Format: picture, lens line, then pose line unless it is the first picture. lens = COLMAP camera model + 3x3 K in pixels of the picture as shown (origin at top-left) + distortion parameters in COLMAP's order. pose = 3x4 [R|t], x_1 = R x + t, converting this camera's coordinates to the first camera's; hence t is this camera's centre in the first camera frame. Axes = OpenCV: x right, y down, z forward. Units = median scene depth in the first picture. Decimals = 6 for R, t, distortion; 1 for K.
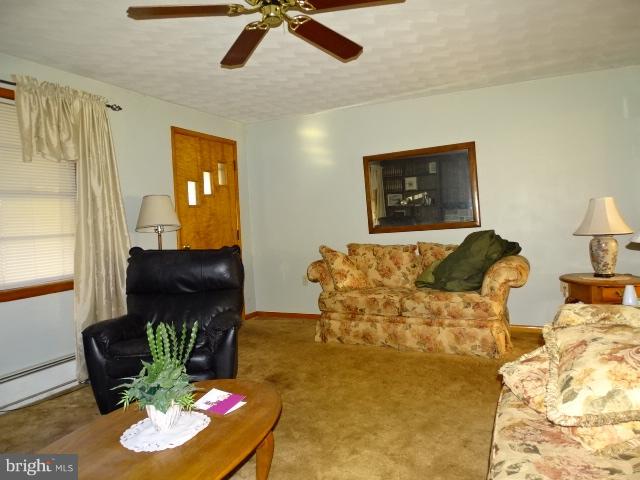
lens RADIAL K [[449.8, 0, 320.0], [0, 449.8, 240.0], [0, 0, 1]] dist [-0.006424, -0.002783]
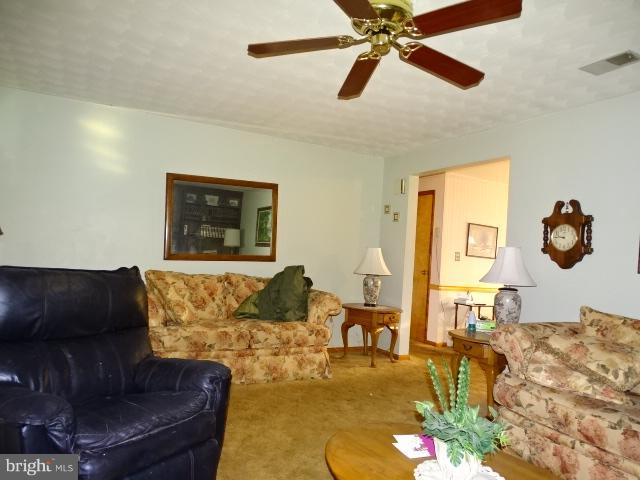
lens RADIAL K [[449.8, 0, 320.0], [0, 449.8, 240.0], [0, 0, 1]] dist [-0.006424, -0.002783]
pose [[0.613028, 0.105656, 0.782965, -0.521013], [-0.049299, 0.994202, -0.095563, 0.021083], [-0.788522, 0.019984, 0.614682, 0.280690]]
